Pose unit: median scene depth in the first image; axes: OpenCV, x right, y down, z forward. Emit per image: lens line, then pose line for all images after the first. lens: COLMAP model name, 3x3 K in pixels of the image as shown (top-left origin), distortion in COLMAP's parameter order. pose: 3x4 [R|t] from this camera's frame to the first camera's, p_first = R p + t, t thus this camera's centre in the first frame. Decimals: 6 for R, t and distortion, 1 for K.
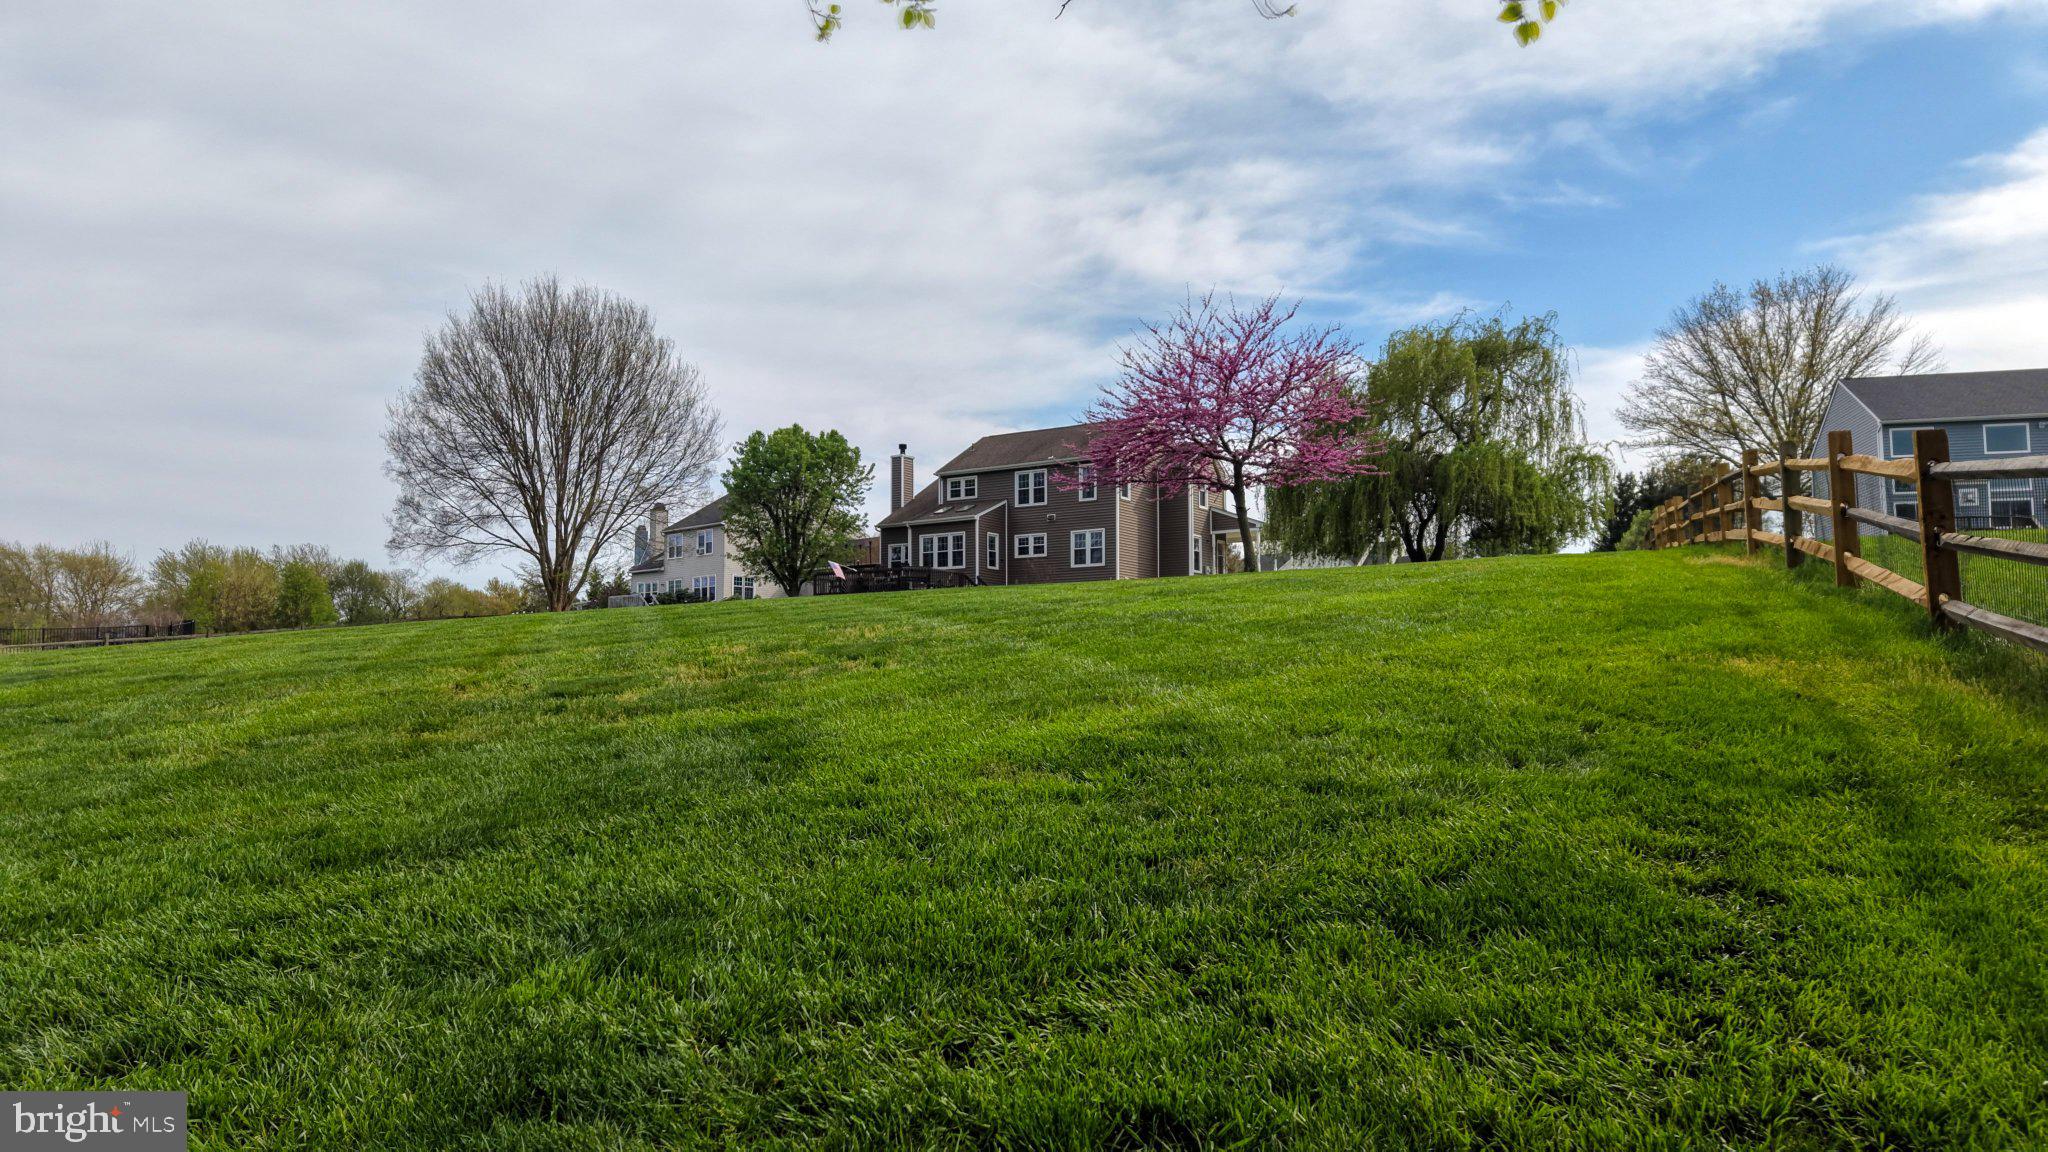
lens RADIAL K [[1400.7, 0, 1019.7], [0, 1400.7, 595.4], [0, 0, 1]] dist [0.036295, -0.017164]
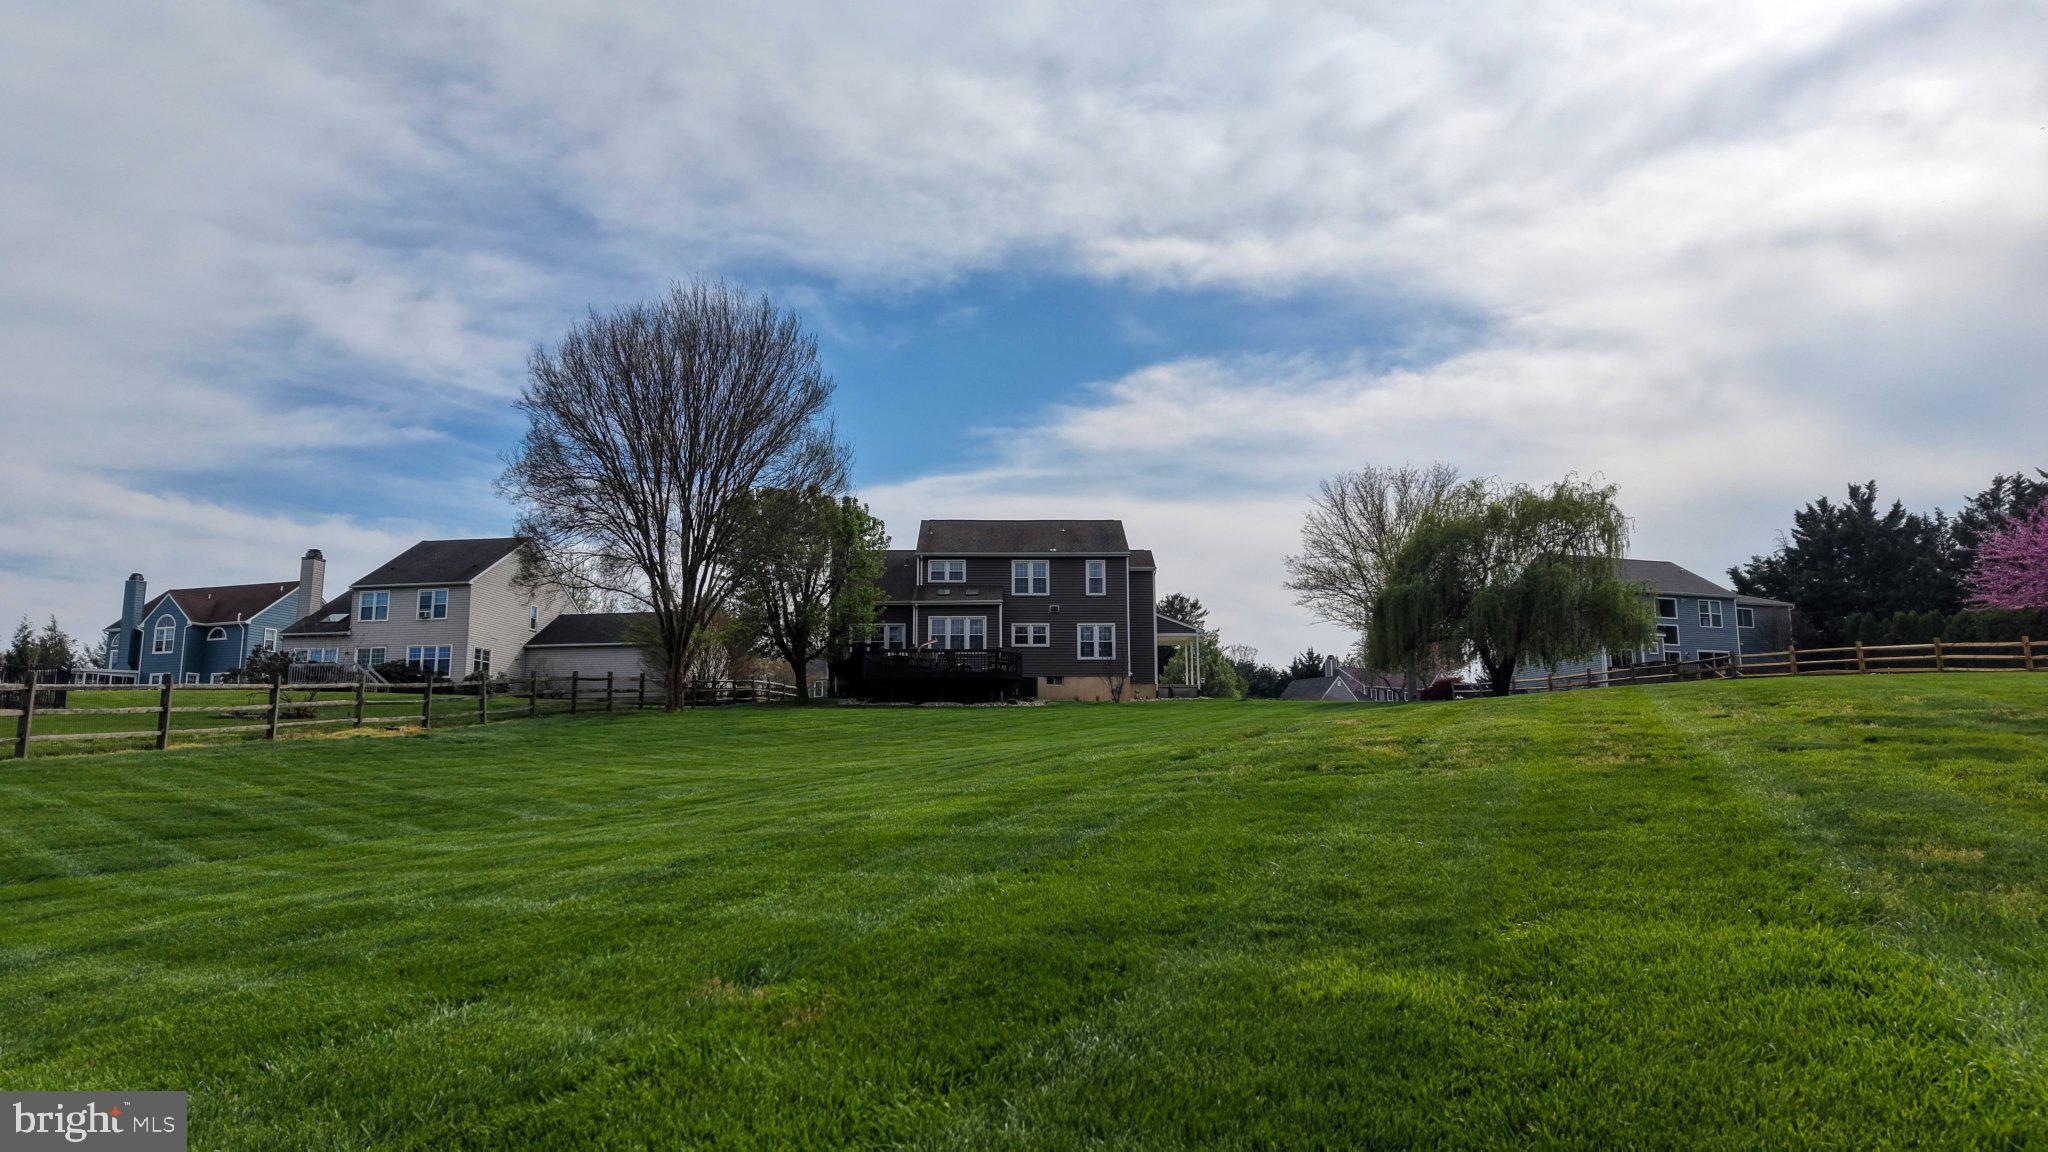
lens RADIAL K [[1360.1, 0, 1043.6], [0, 1360.1, 591.3], [0, 0, 1]] dist [0.040376, -0.037698]
pose [[0.828306, 0.086208, 0.553604, -0.497452], [-0.039351, 0.994603, -0.096003, 0.024723], [-0.558892, 0.057735, 0.827228, 0.181941]]
